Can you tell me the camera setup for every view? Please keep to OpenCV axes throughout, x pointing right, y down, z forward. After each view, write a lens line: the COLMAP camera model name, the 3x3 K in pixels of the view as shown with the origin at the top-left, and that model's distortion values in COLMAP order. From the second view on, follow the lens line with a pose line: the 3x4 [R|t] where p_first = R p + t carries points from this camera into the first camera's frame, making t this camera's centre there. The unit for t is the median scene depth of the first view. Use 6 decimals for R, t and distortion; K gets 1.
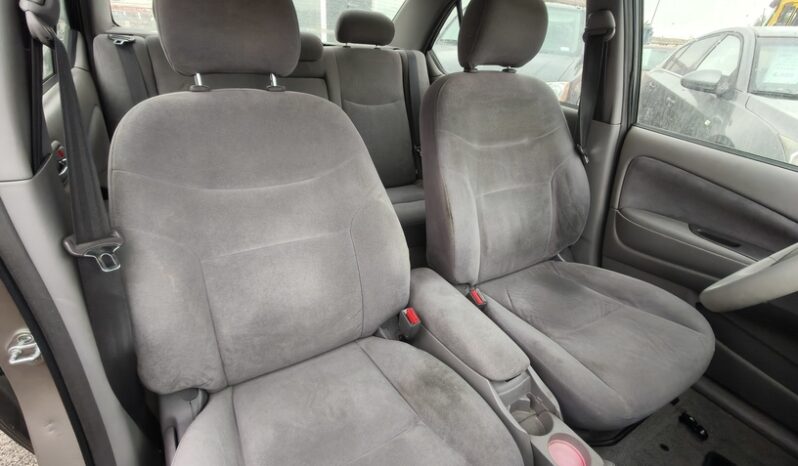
lens RADIAL K [[379.9, 0, 399.0], [0, 379.9, 233.0], [0, 0, 1]] dist [0.001461, 0.000051]
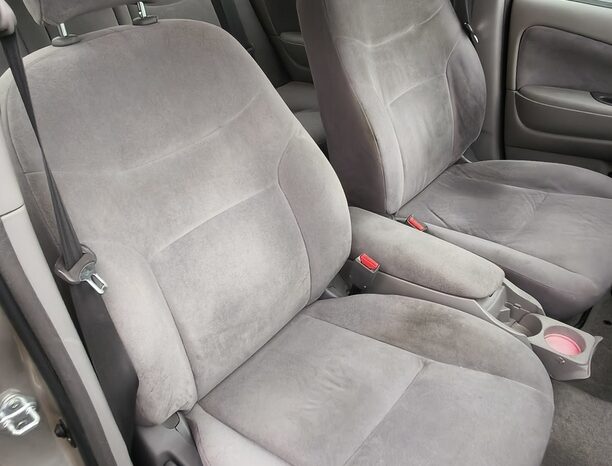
lens RADIAL K [[575.8, 0, 306.0], [0, 575.8, 233.0], [0, 0, 1]] dist [-0.007724, 0.003445]
pose [[0.927871, -0.258292, 0.268963, -0.402660], [0.223605, 0.962595, 0.153011, -0.071467], [-0.298424, -0.081833, 0.950919, -0.184310]]
